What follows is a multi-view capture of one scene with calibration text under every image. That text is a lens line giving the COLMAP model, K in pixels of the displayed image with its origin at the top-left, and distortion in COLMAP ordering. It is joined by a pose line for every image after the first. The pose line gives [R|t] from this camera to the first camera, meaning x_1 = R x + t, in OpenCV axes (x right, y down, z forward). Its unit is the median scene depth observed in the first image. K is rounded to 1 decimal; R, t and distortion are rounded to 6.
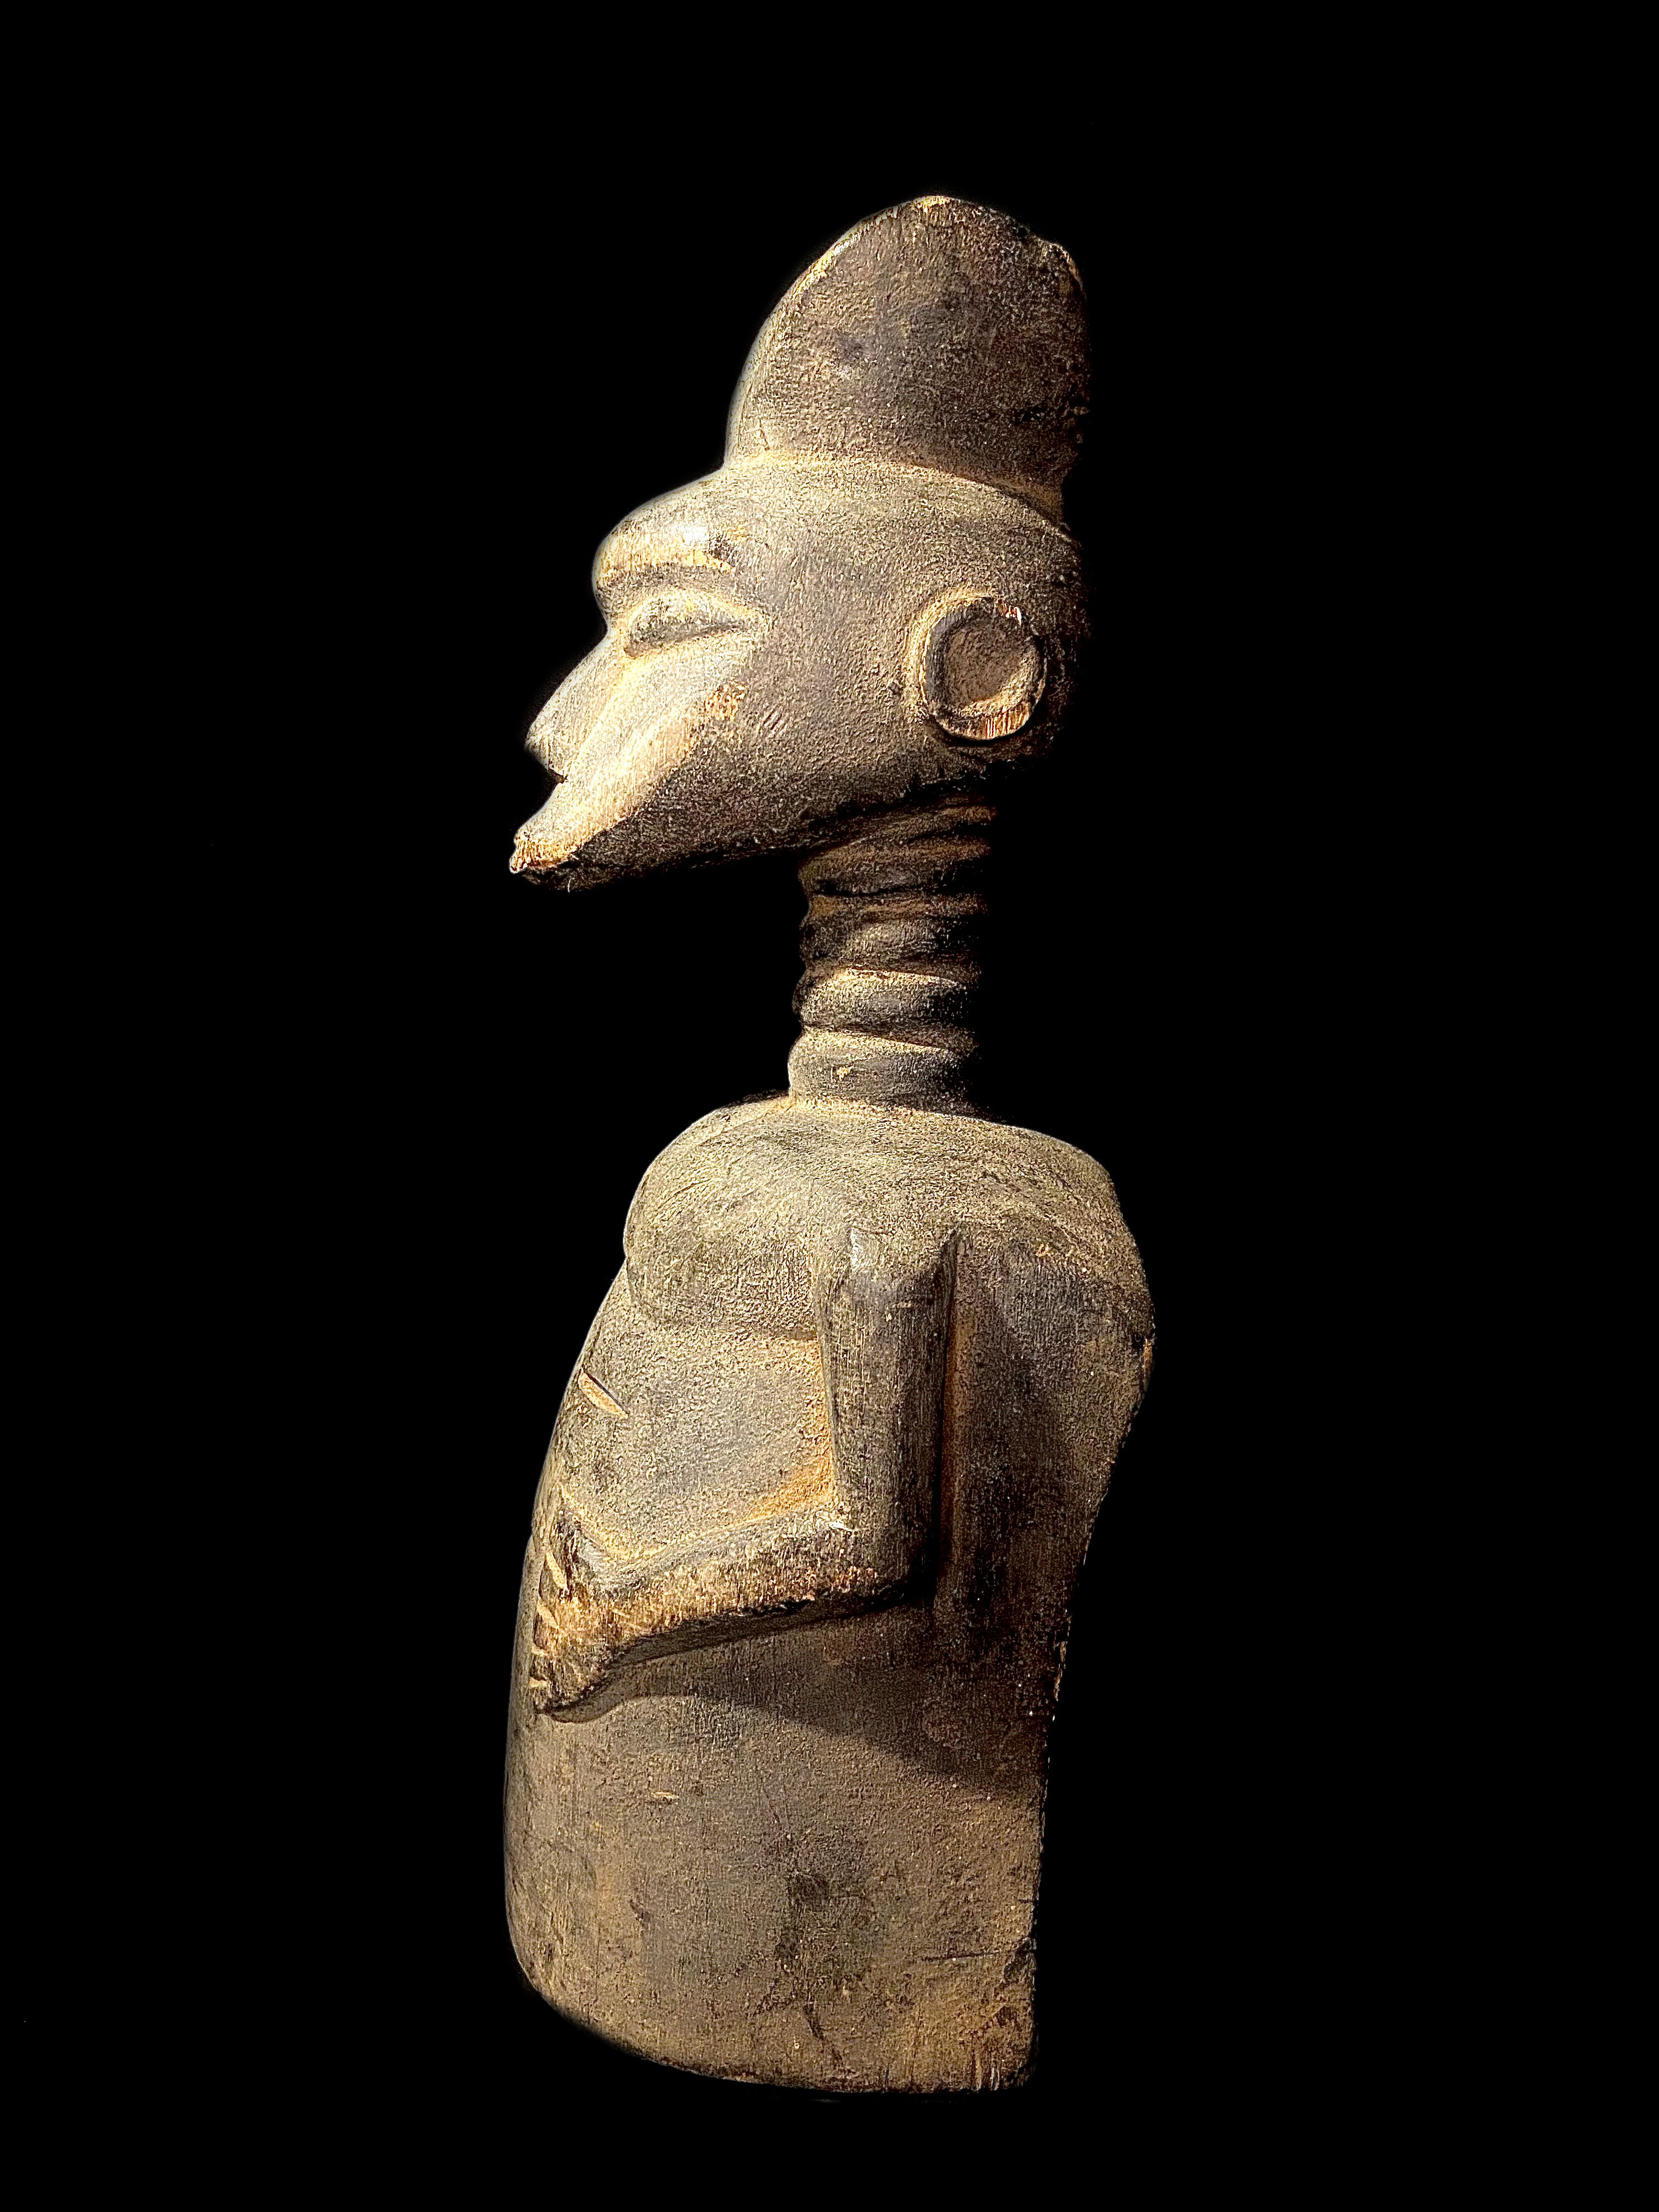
lens RADIAL K [[1730.3, 0, 844.4], [0, 1730.3, 1101.9], [0, 0, 1]] dist [0.002756, -0.030848]
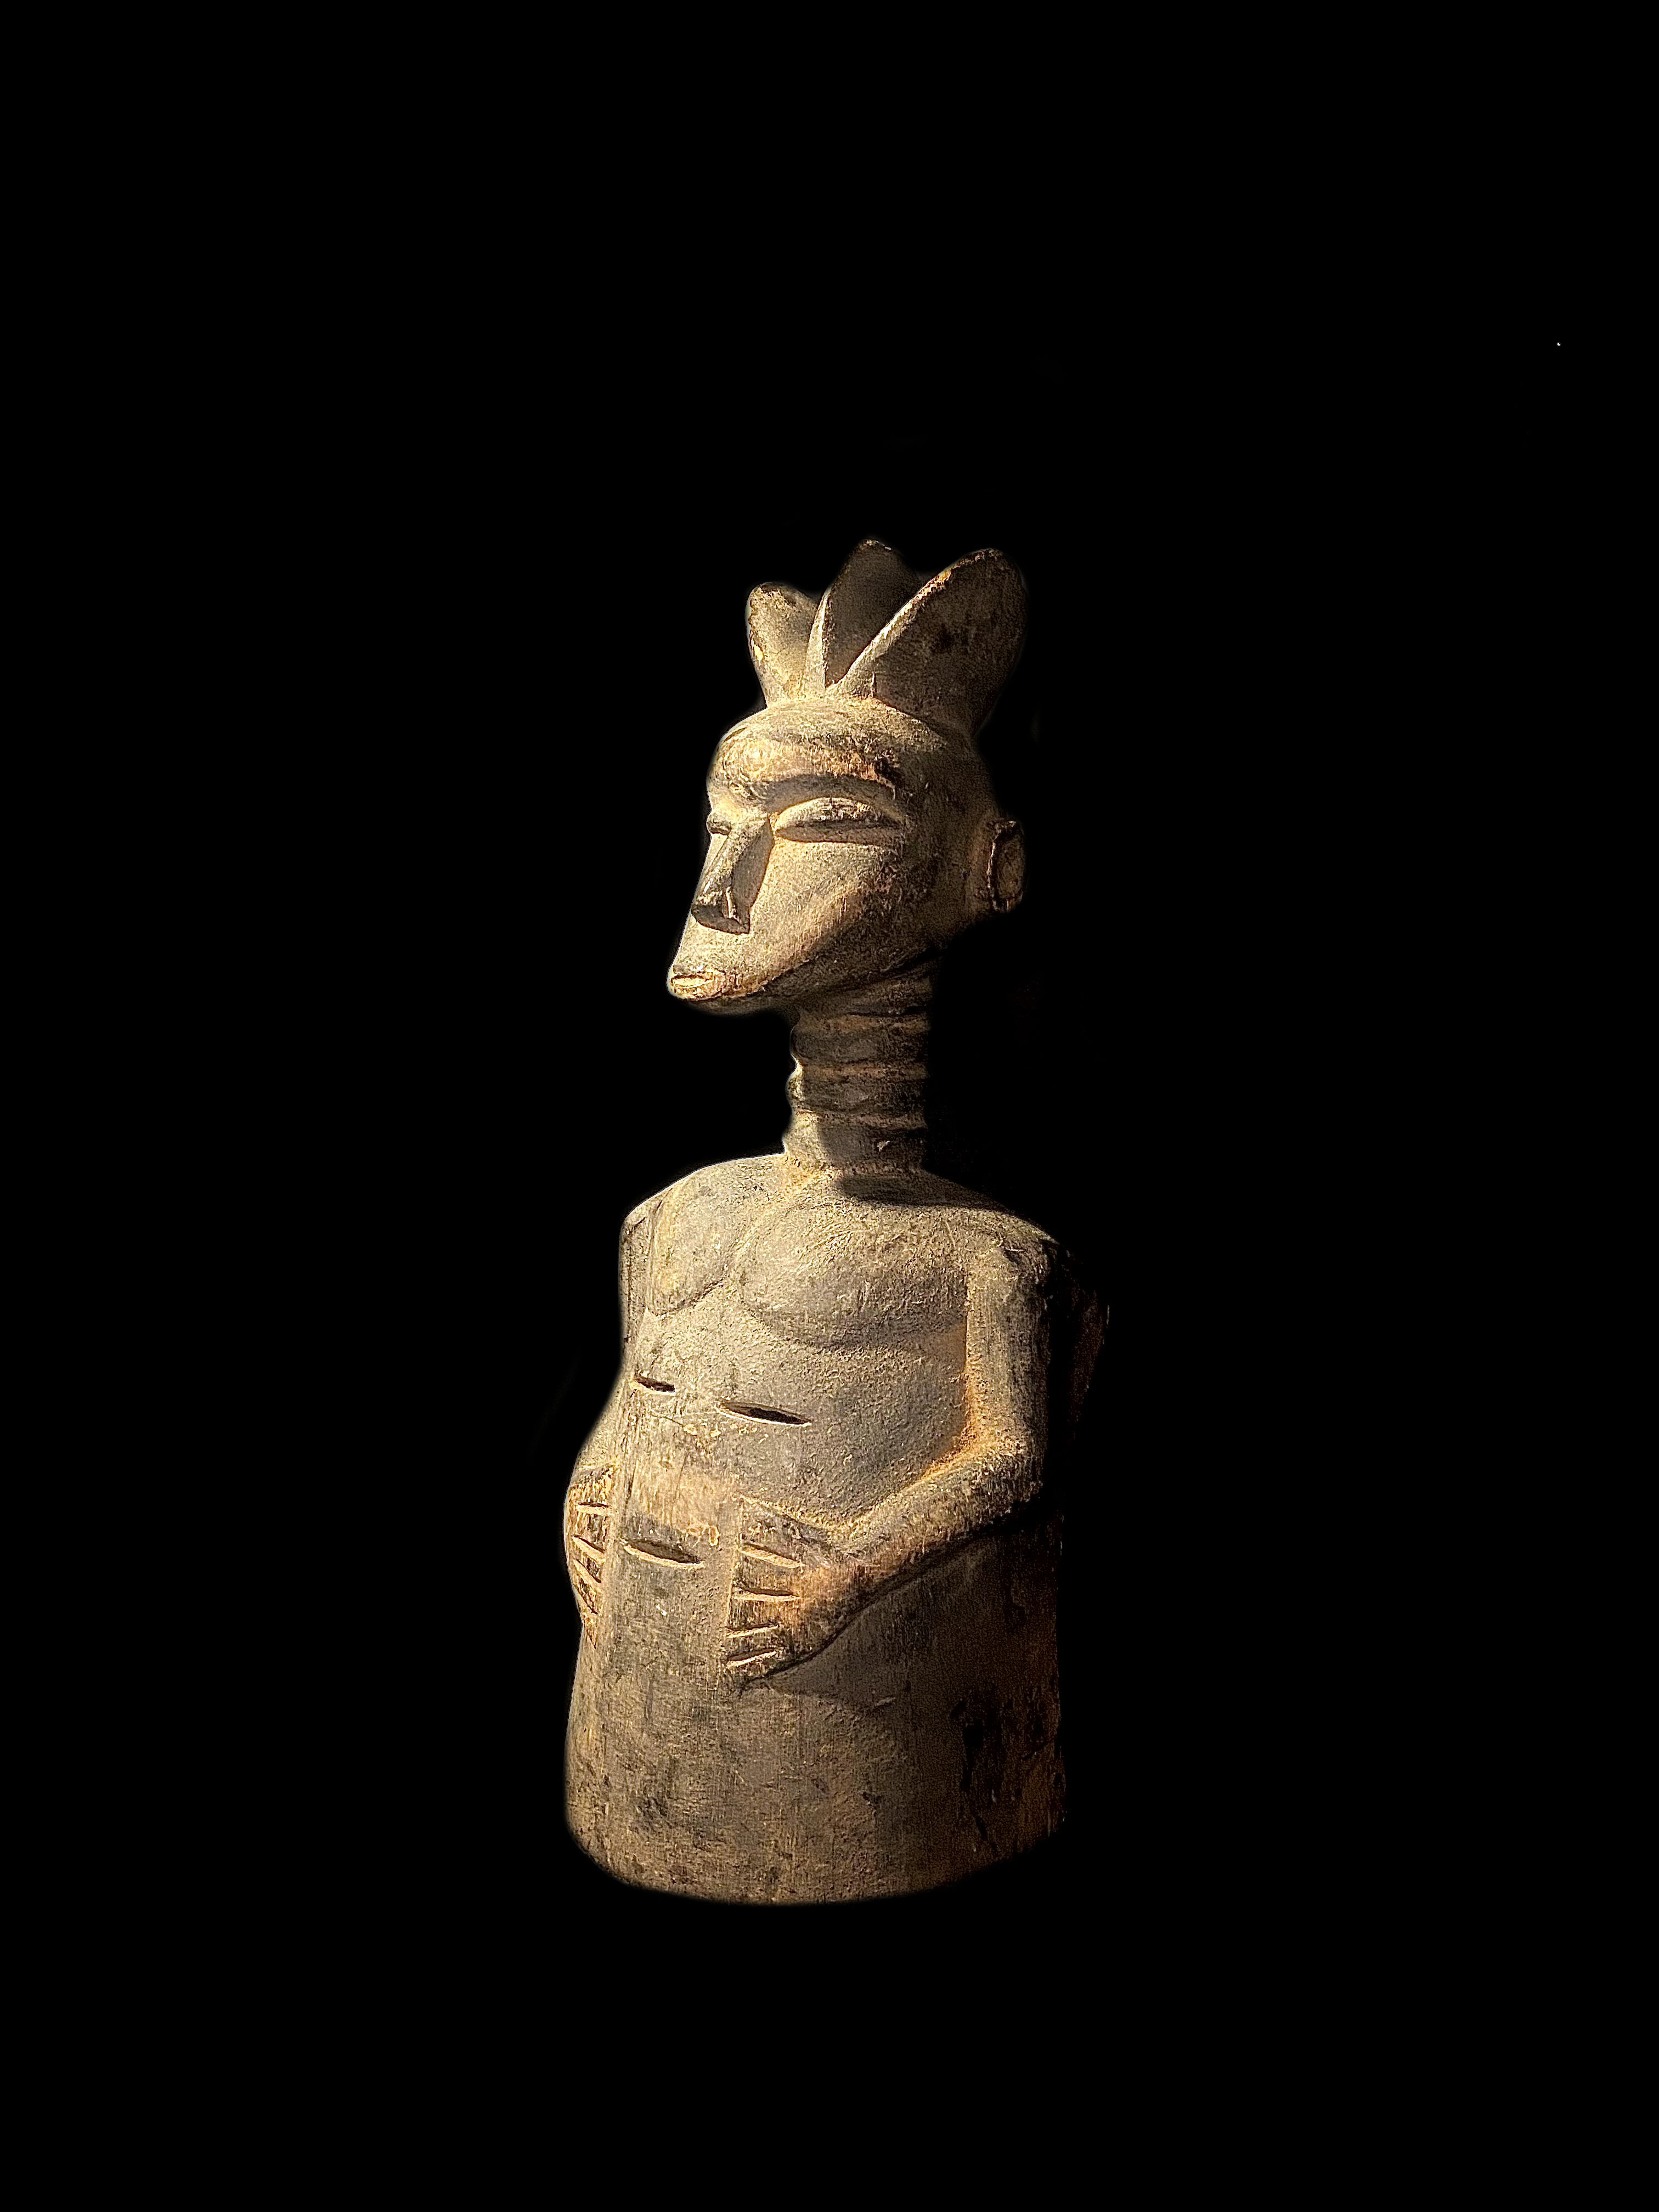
lens RADIAL K [[1730.3, 0, 845.6], [0, 1730.3, 1081.4], [0, 0, 1]] dist [0.002756, -0.030848]
pose [[0.683009, -0.036334, 0.729506, -1.079040], [0.066622, 0.997698, -0.012685, -0.055572], [-0.727365, 0.057265, 0.683857, 0.094406]]
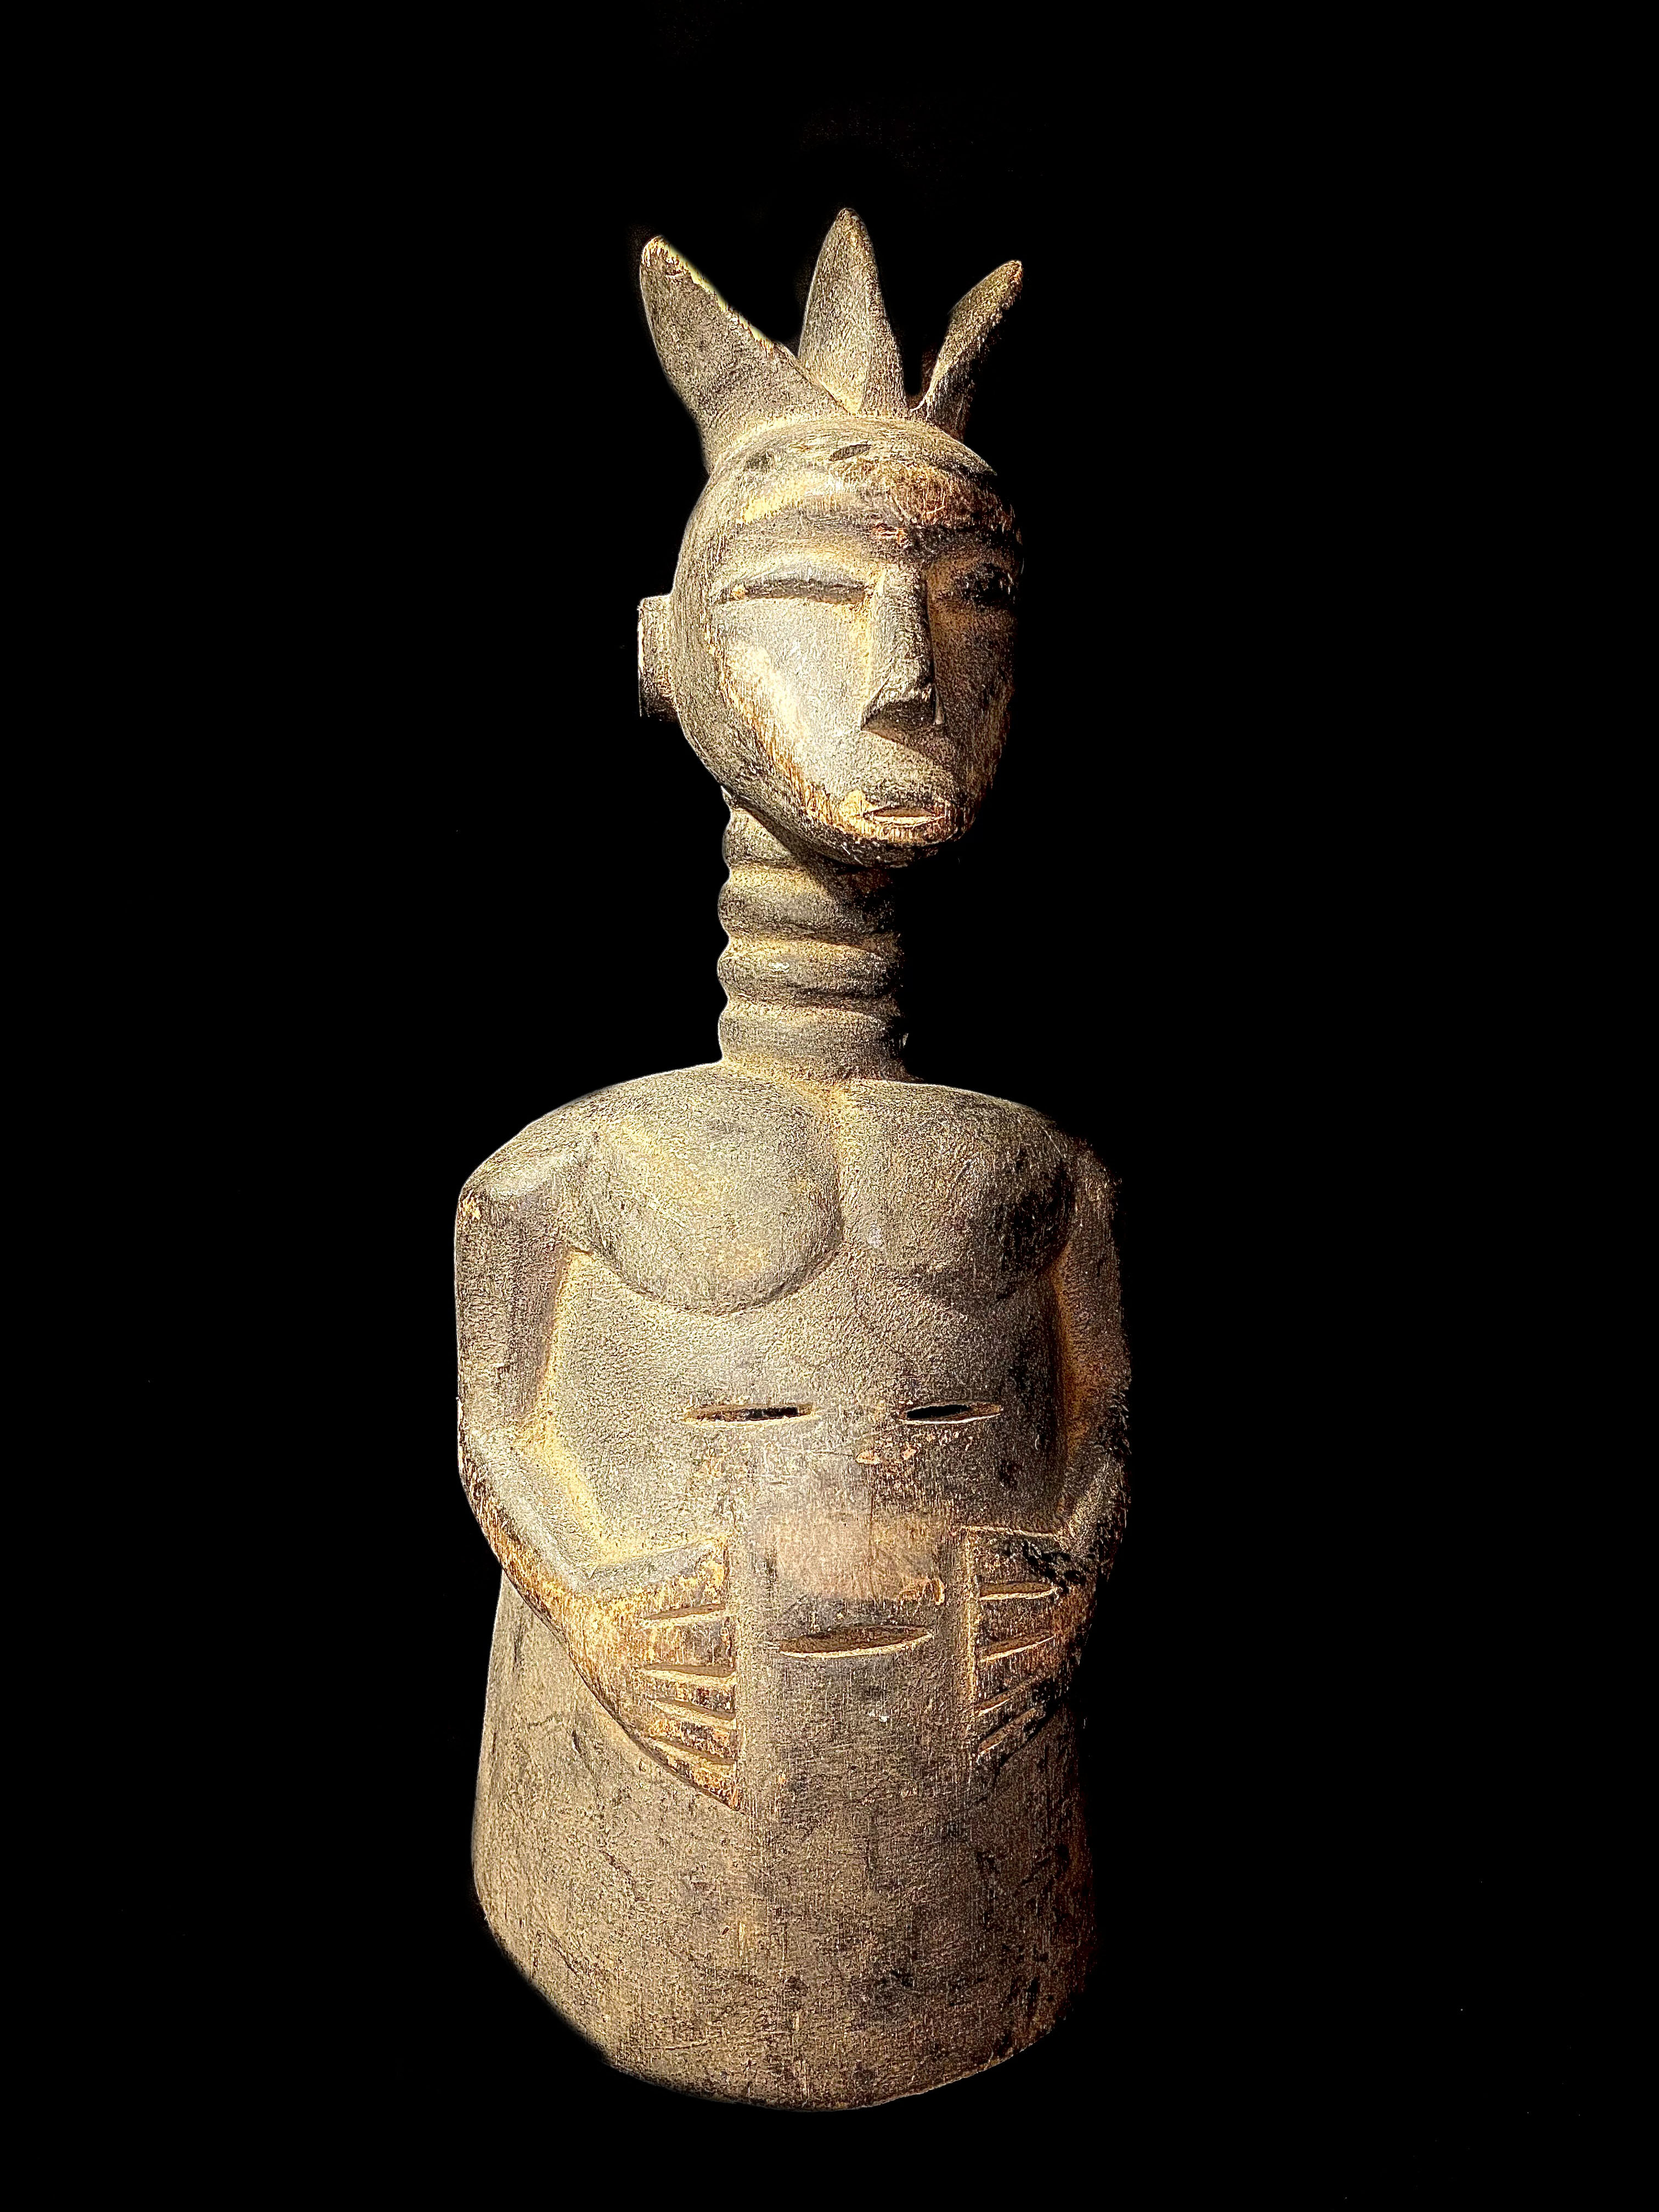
lens RADIAL K [[1730.3, 0, 845.9], [0, 1730.3, 1103.9], [0, 0, 1]] dist [0.002756, -0.030848]
pose [[-0.059342, -0.136759, 0.988825, -1.102341], [0.109257, 0.983730, 0.142611, -0.139789], [-0.992241, 0.116499, -0.043435, 1.158173]]
